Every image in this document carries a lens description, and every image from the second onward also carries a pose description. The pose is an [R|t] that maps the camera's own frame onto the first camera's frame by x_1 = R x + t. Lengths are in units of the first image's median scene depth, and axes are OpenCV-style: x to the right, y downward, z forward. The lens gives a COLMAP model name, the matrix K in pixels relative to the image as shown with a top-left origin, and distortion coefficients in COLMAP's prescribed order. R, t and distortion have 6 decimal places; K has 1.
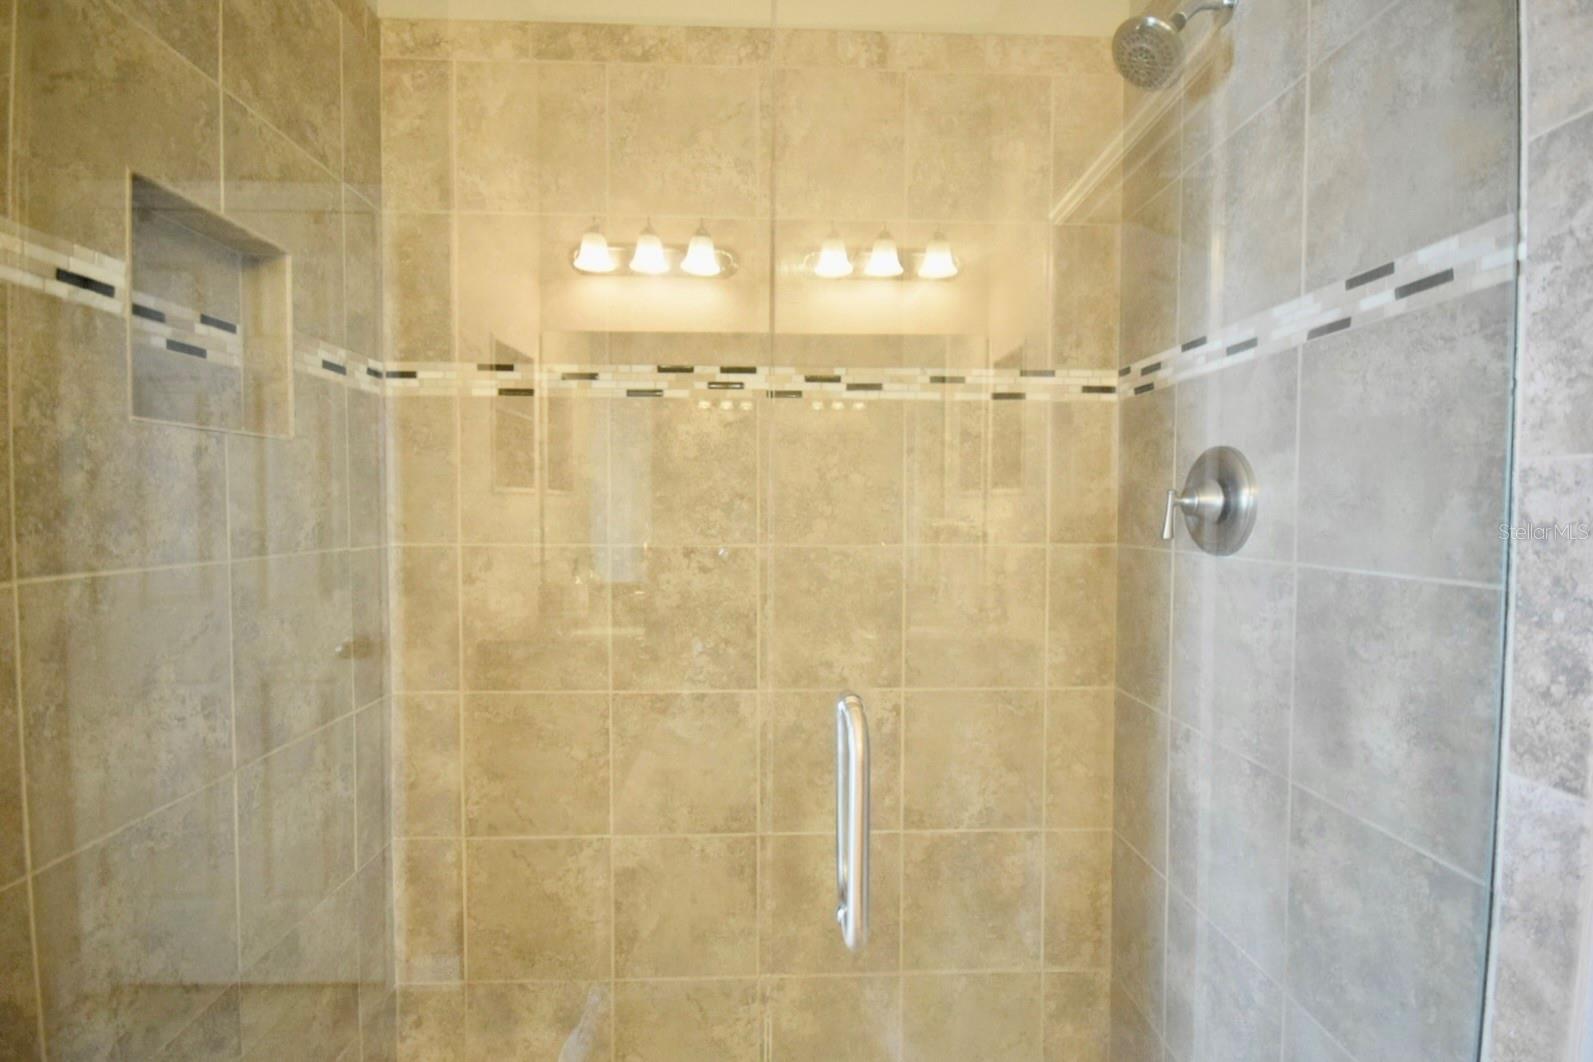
lens RADIAL K [[725.0, 0, 794.9], [0, 725.0, 533.1], [0, 0, 1]] dist [0.003331, -0.008661]
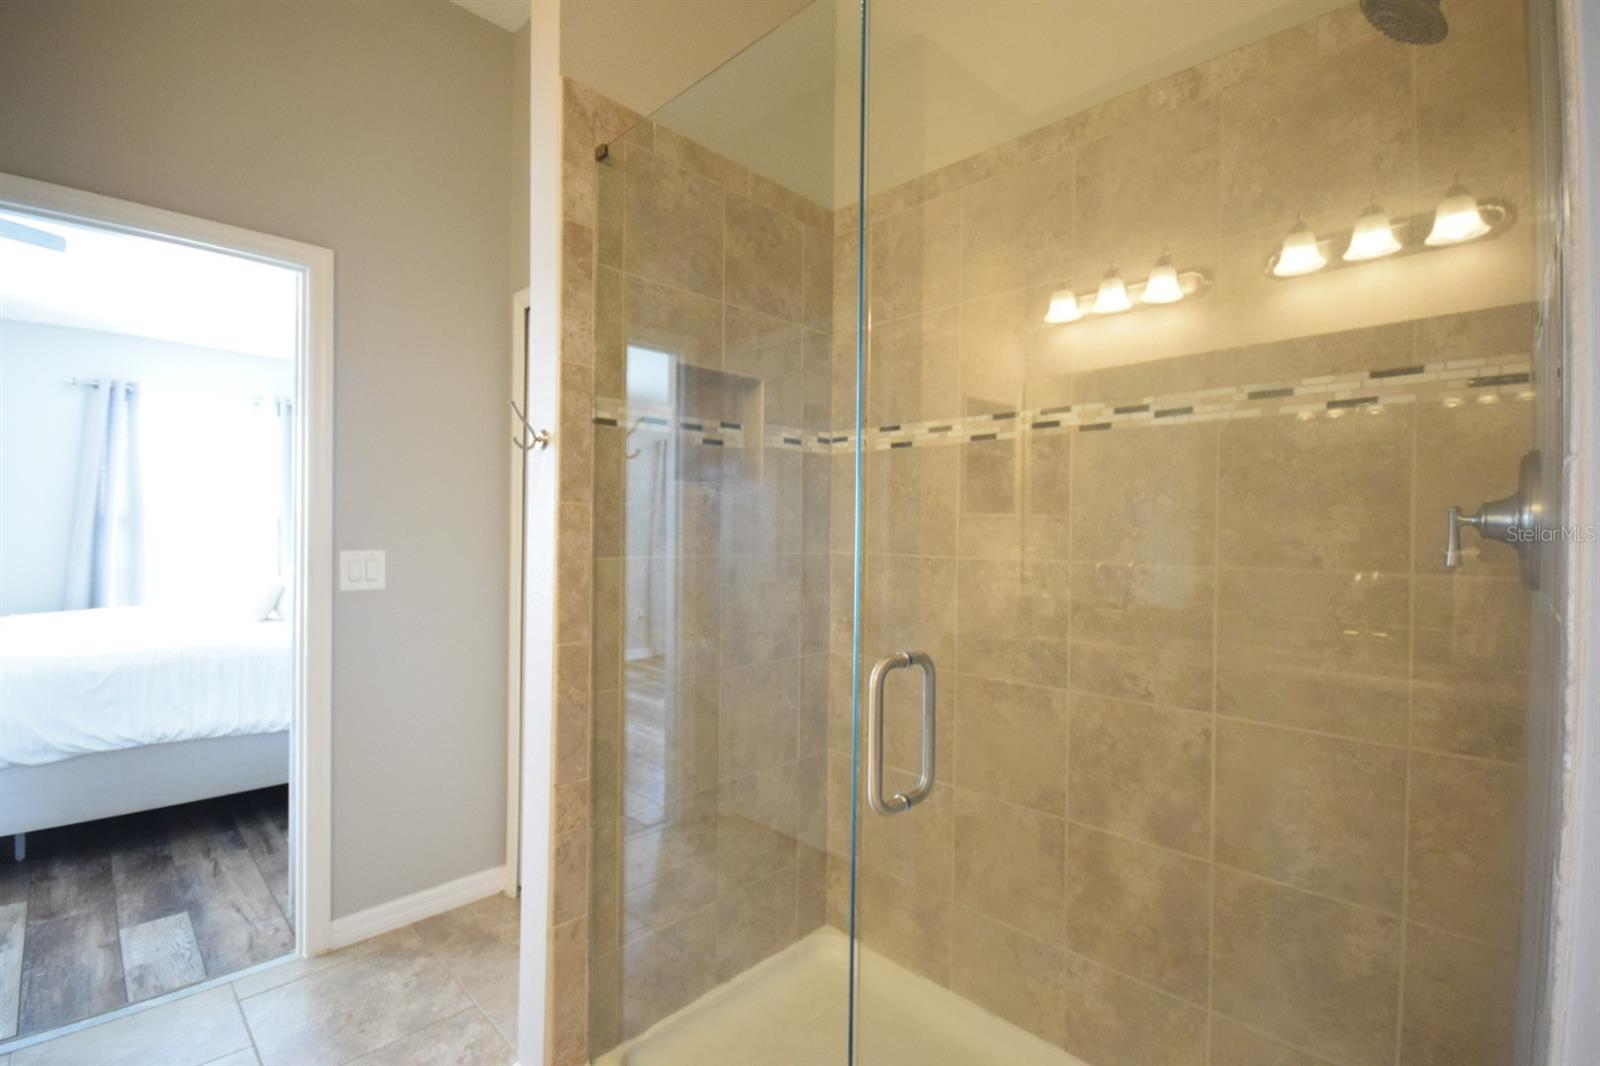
lens RADIAL K [[732.0, 0, 799.0], [0, 732.0, 535.3], [0, 0, 1]] dist [0.001925, 0.000246]
pose [[0.683581, 0.009483, -0.729813, 0.495818], [-0.034902, 0.999196, -0.019707, 0.012782], [0.729040, 0.038944, 0.683363, -0.093201]]
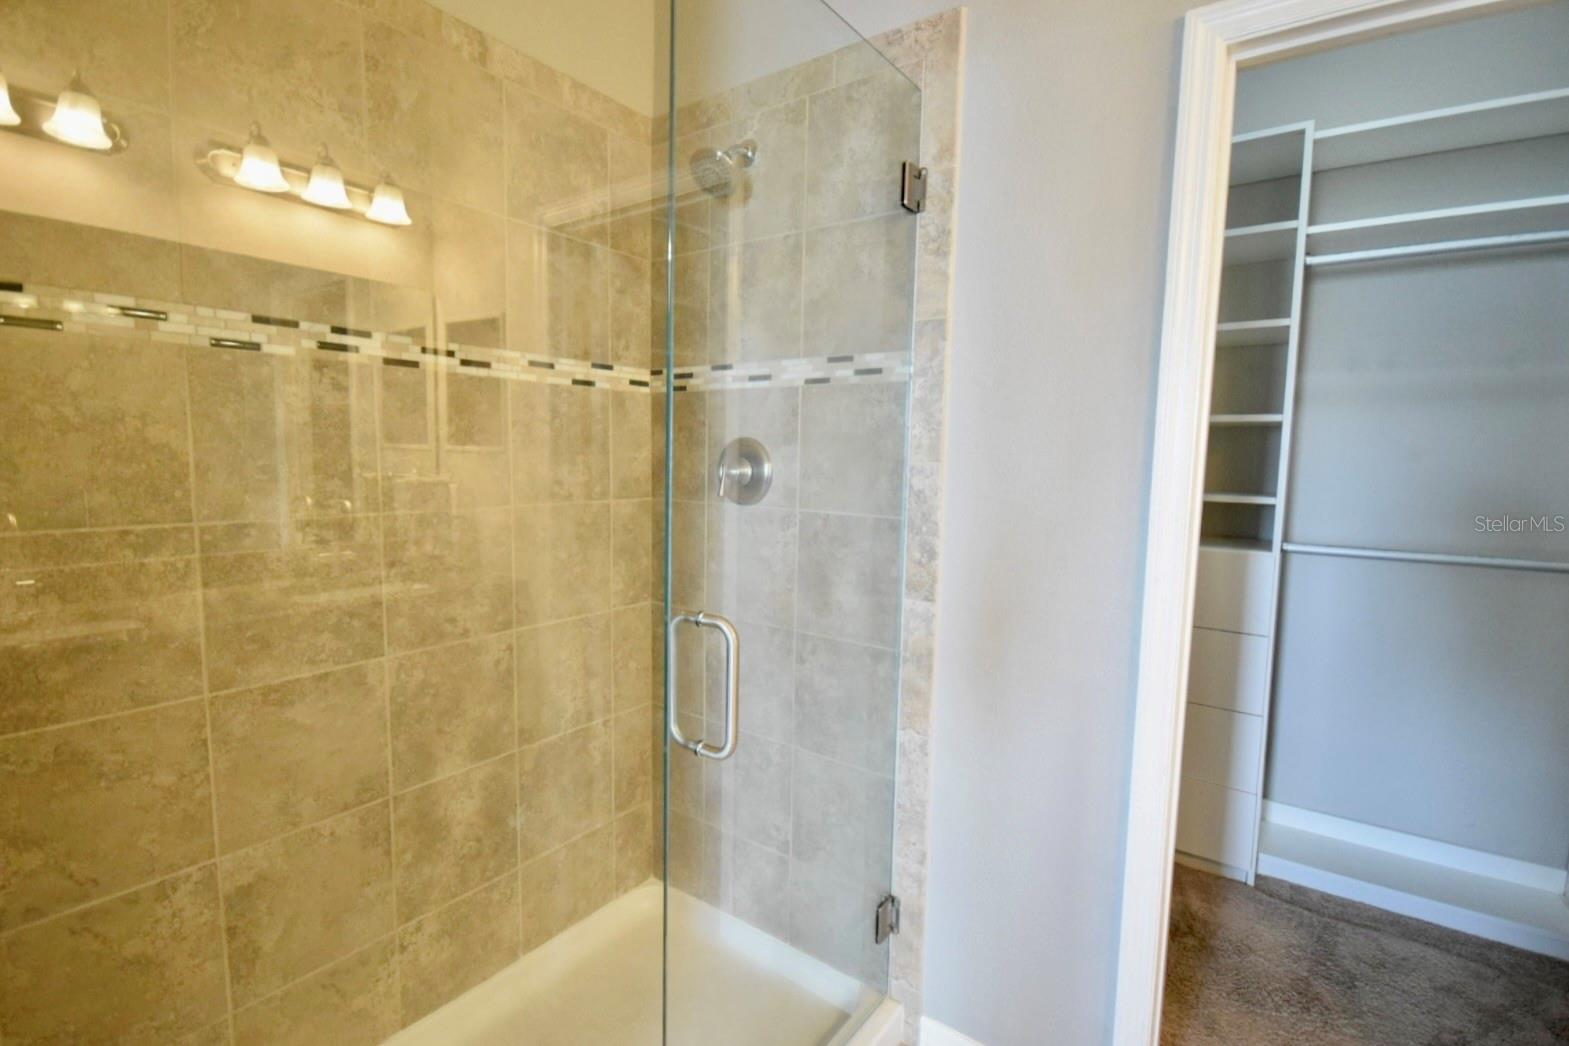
lens RADIAL K [[708.3, 0, 787.2], [0, 708.3, 522.5], [0, 0, 1]] dist [0.014759, -0.014008]
pose [[0.619630, -0.066651, 0.782059, -0.468565], [0.009305, 0.996942, 0.077592, -0.041440], [-0.784839, -0.040802, 0.618356, -0.040711]]
